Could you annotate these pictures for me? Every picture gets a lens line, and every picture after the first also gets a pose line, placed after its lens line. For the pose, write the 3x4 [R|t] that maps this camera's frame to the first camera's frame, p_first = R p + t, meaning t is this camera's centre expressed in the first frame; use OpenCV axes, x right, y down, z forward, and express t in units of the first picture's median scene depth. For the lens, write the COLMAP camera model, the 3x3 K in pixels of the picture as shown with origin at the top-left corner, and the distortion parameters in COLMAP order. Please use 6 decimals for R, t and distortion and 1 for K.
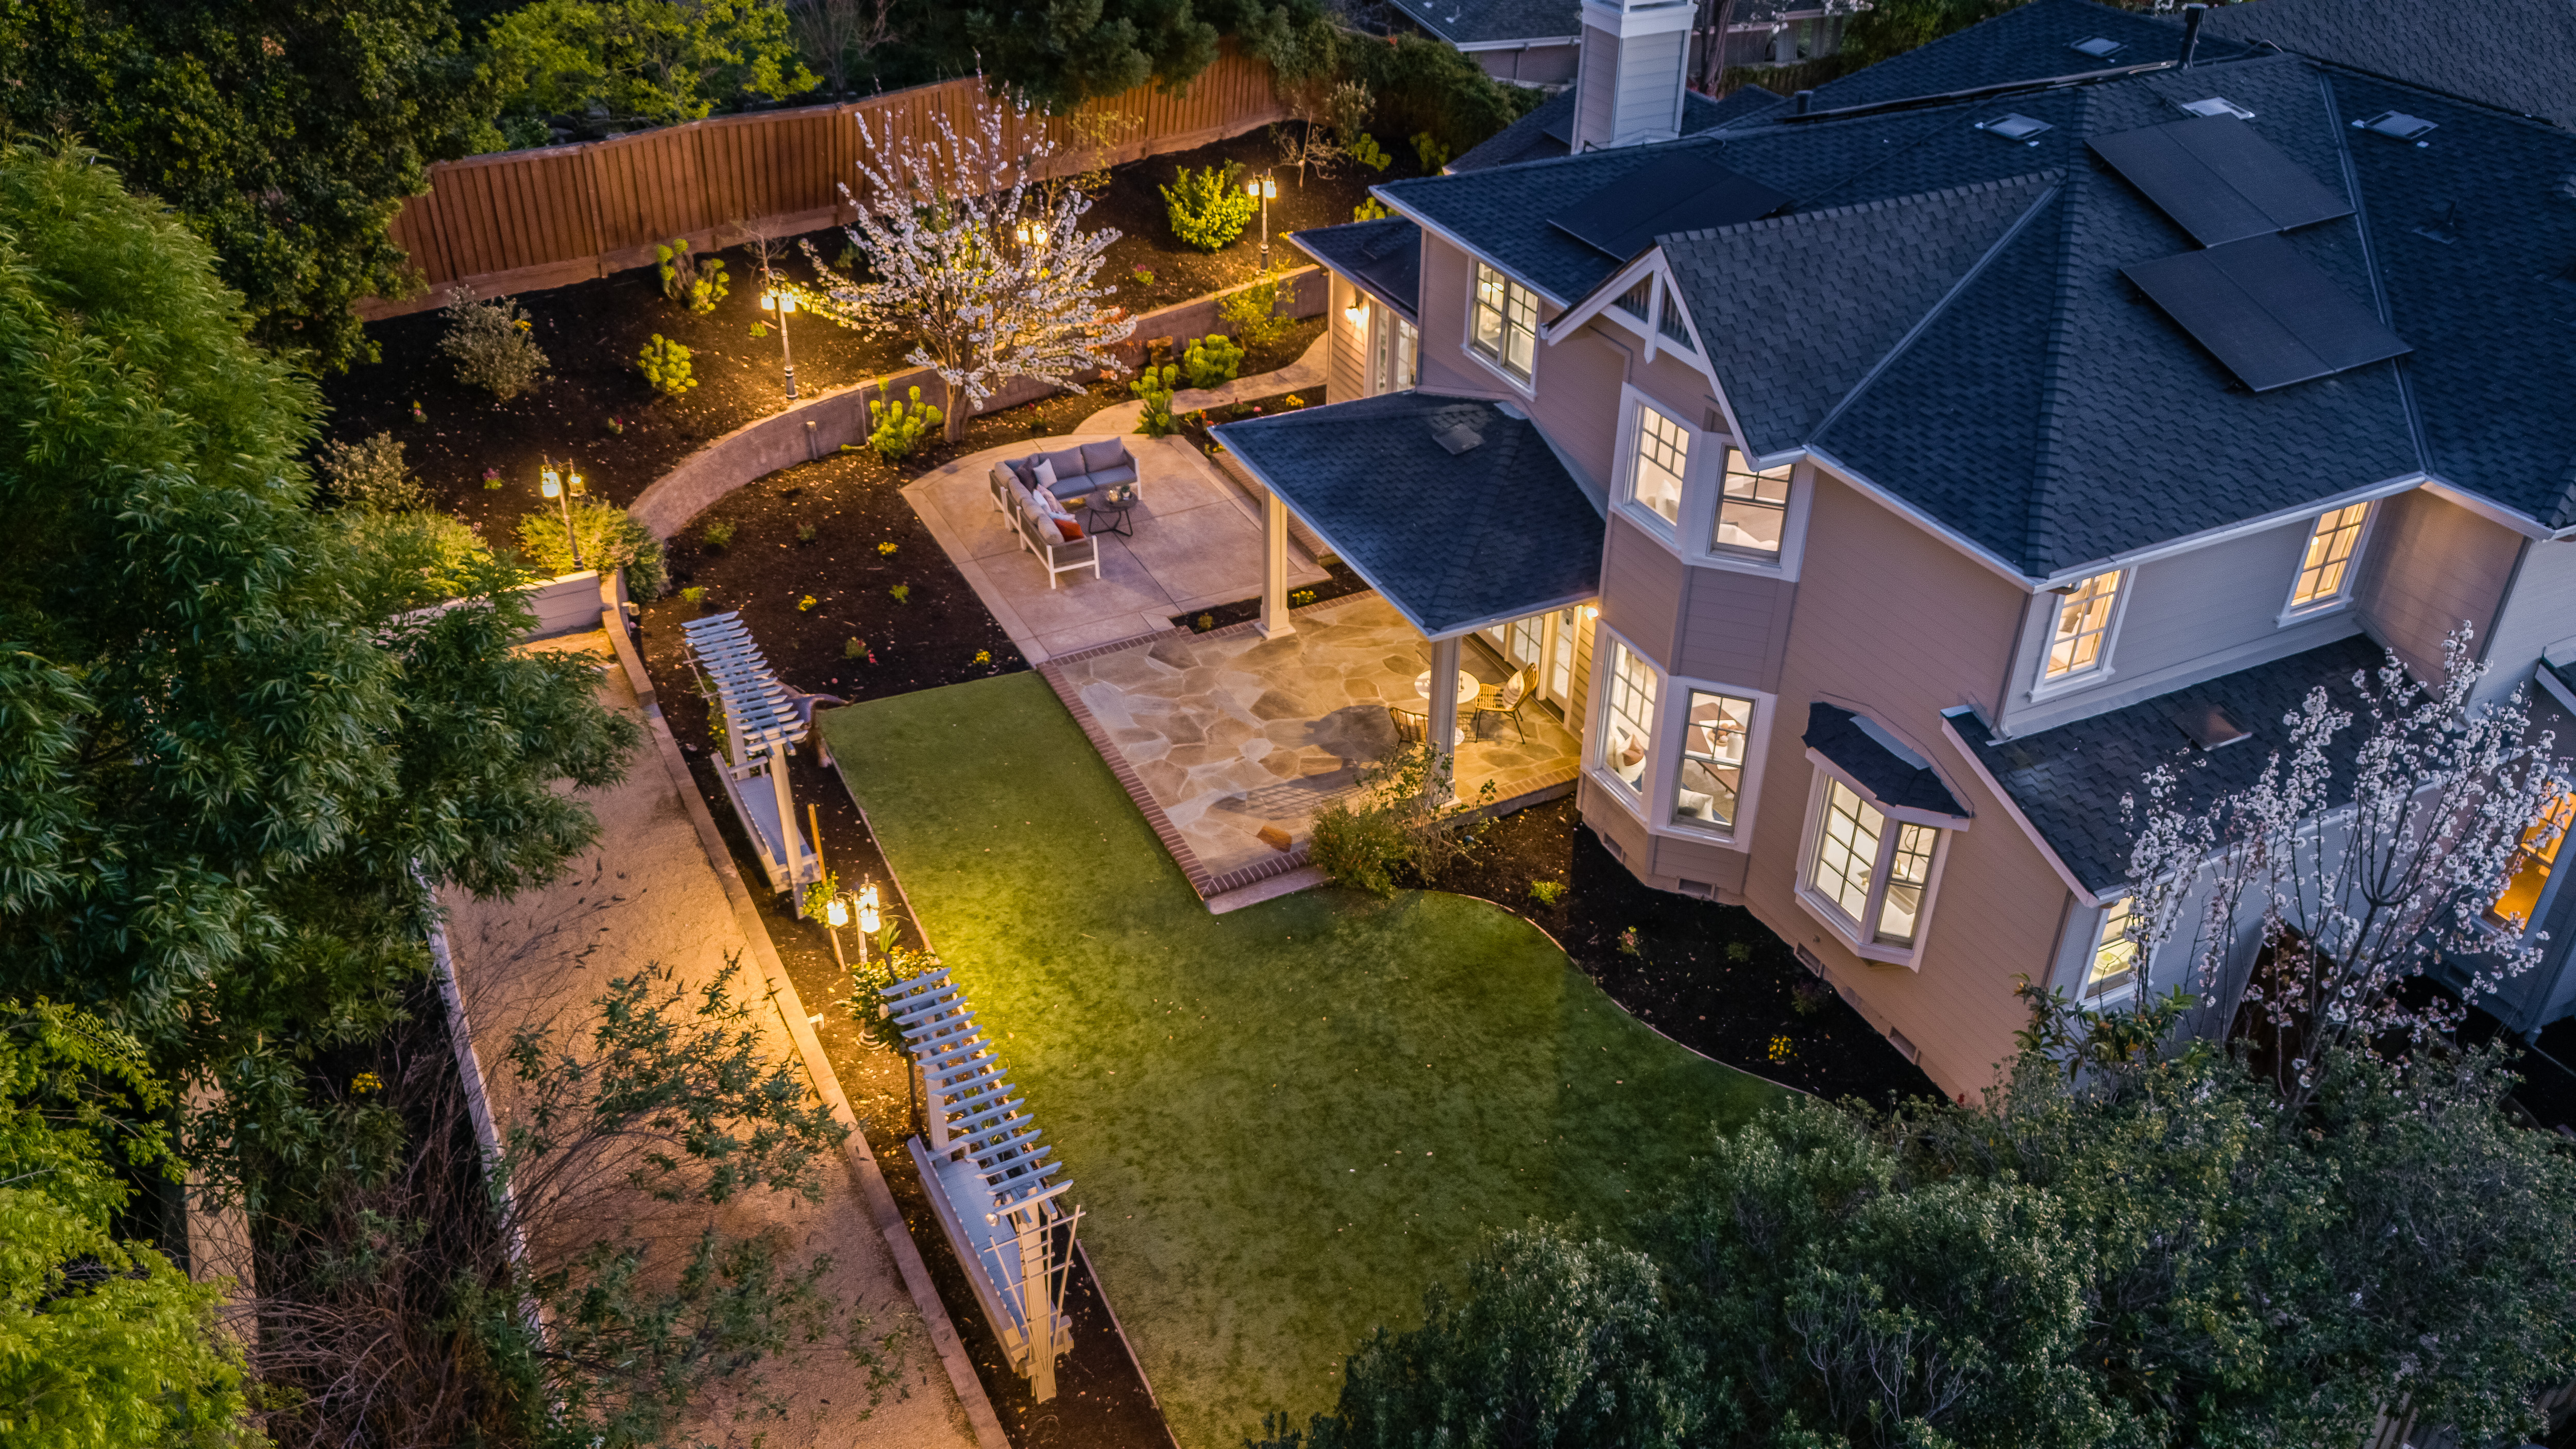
lens RADIAL K [[1840.8, 0, 1288.0], [0, 1840.8, 724.5], [0, 0, 1]] dist [-0.000485, -0.000101]
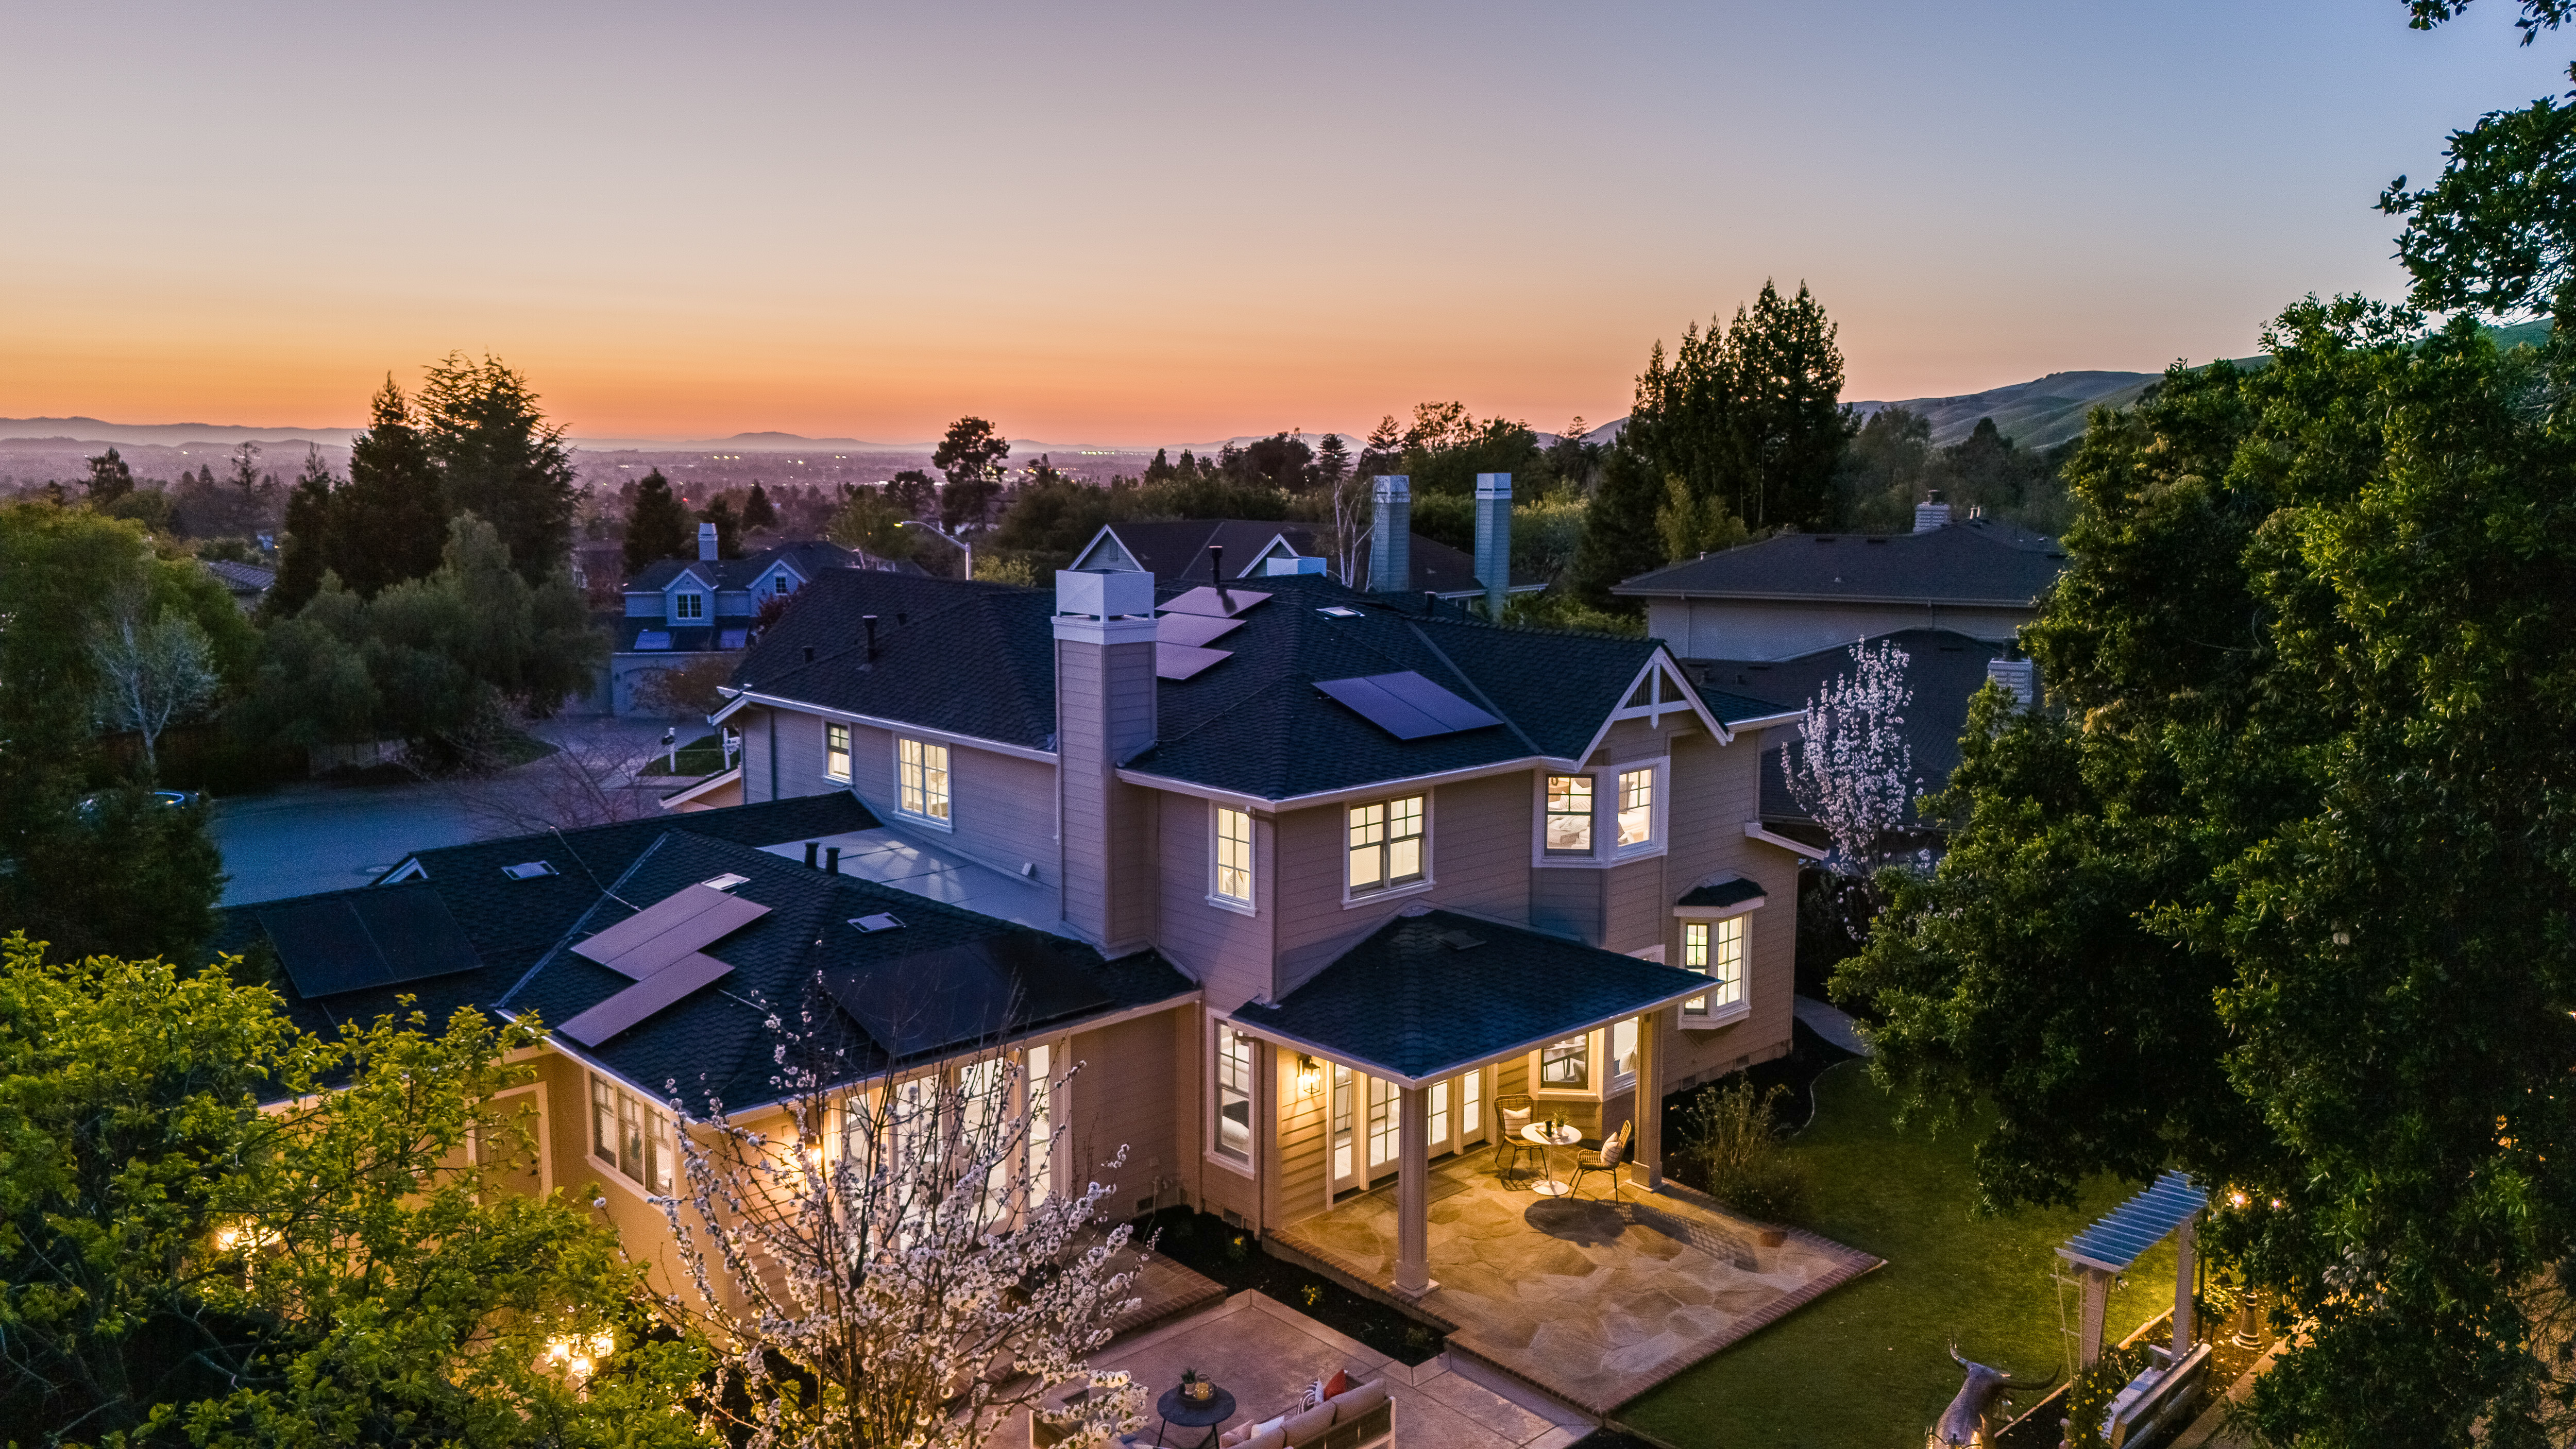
lens RADIAL K [[1840.8, 0, 1288.0], [0, 1840.8, 724.5], [0, 0, 1]] dist [-0.000485, -0.000101]
pose [[-0.279220, -0.118341, 0.952907, -0.906290], [0.533343, 0.806107, 0.256390, -0.601347], [-0.798487, 0.579816, -0.161965, 1.224690]]
